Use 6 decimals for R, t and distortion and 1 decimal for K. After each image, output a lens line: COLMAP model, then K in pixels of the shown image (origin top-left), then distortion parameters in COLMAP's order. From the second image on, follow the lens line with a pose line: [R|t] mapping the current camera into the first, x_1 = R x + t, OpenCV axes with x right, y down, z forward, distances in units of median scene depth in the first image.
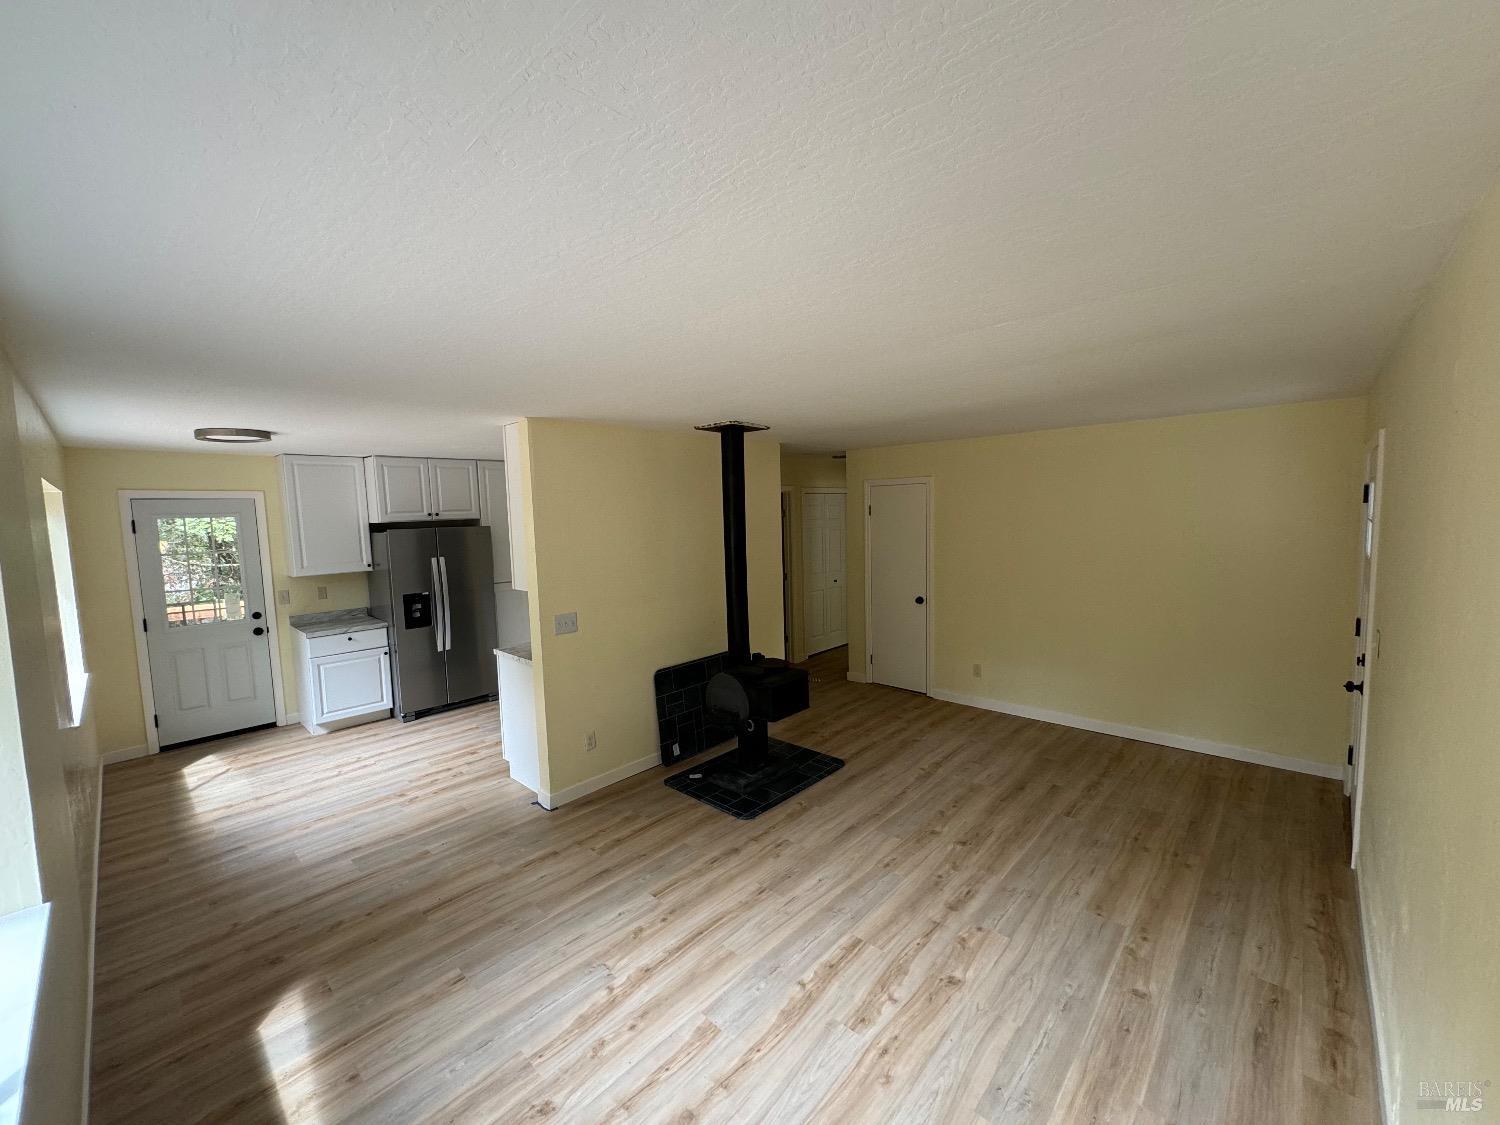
lens RADIAL K [[598.3, 0, 751.6], [0, 598.3, 563.1], [0, 0, 1]] dist [-0.000946, -0.000073]
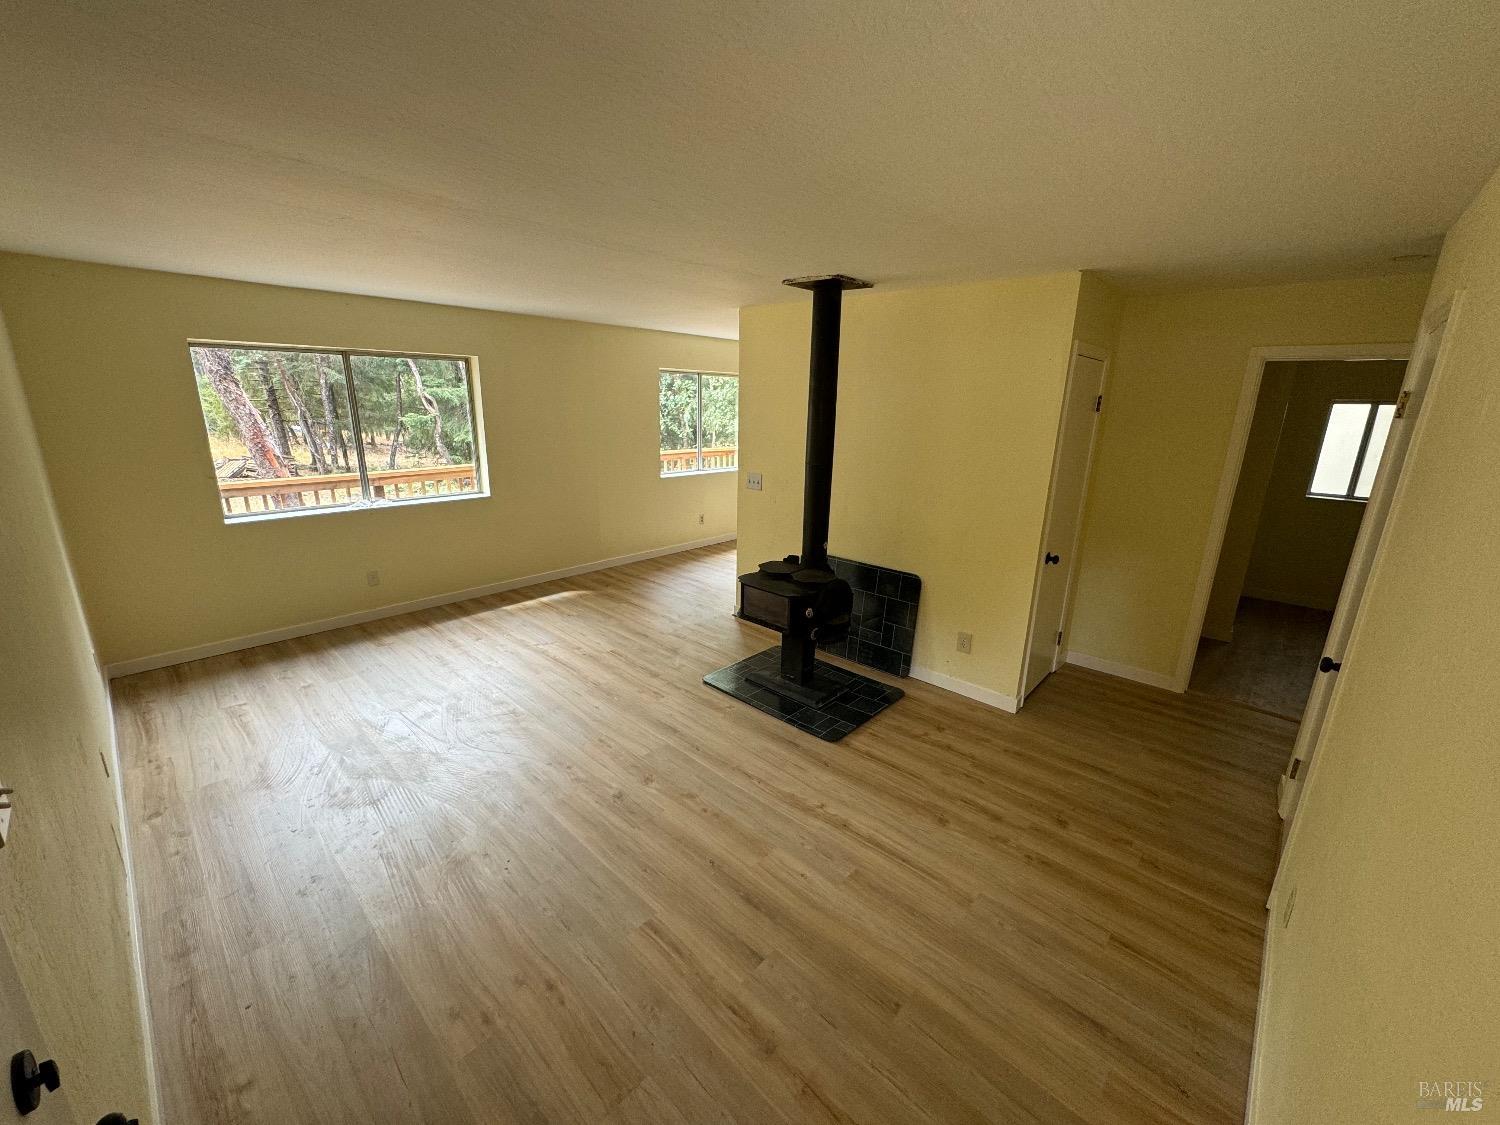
lens RADIAL K [[600.4, 0, 750.3], [0, 600.4, 564.6], [0, 0, 1]] dist [-0.001227, 0.000166]
pose [[0.000992, 0.292453, -0.956279, 0.825034], [-0.107039, 0.950817, 0.290672, -0.084278], [0.994254, 0.102071, 0.032247, 0.867893]]
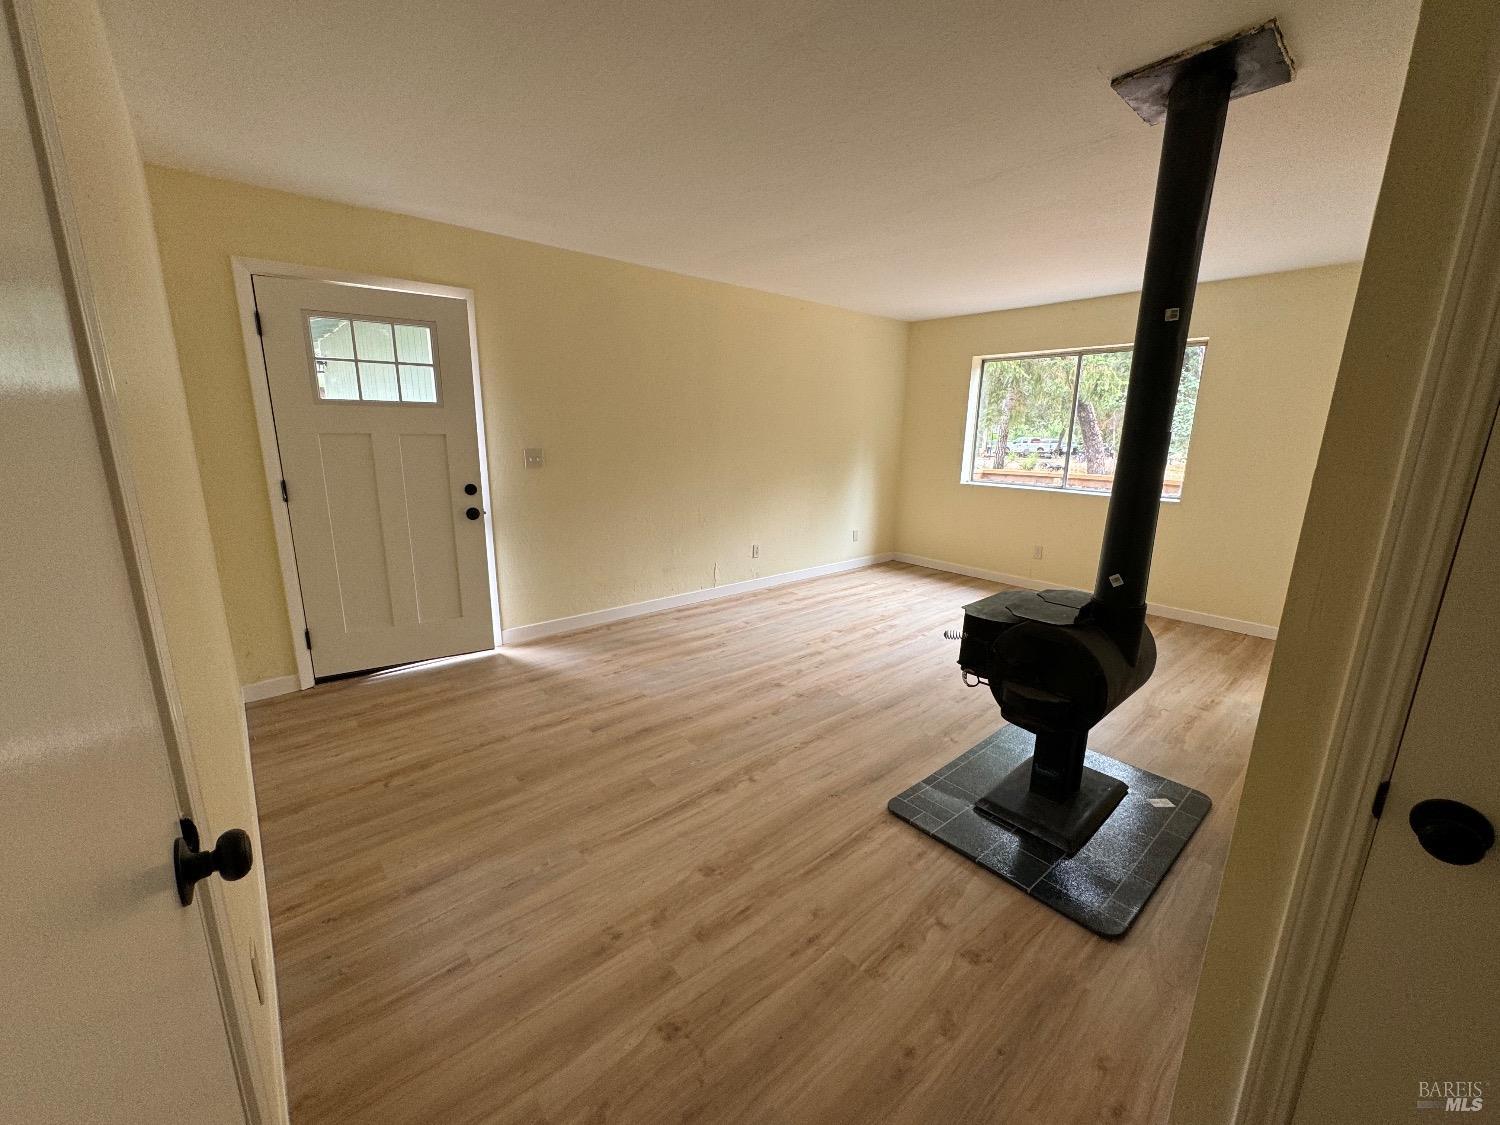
lens RADIAL K [[598.3, 0, 751.6], [0, 598.3, 563.1], [0, 0, 1]] dist [-0.000946, -0.000073]
pose [[-0.994297, -0.015445, 0.105520, 0.226406], [0.017768, 0.951634, 0.306721, -0.035303], [-0.105154, 0.306847, -0.945932, 1.475285]]
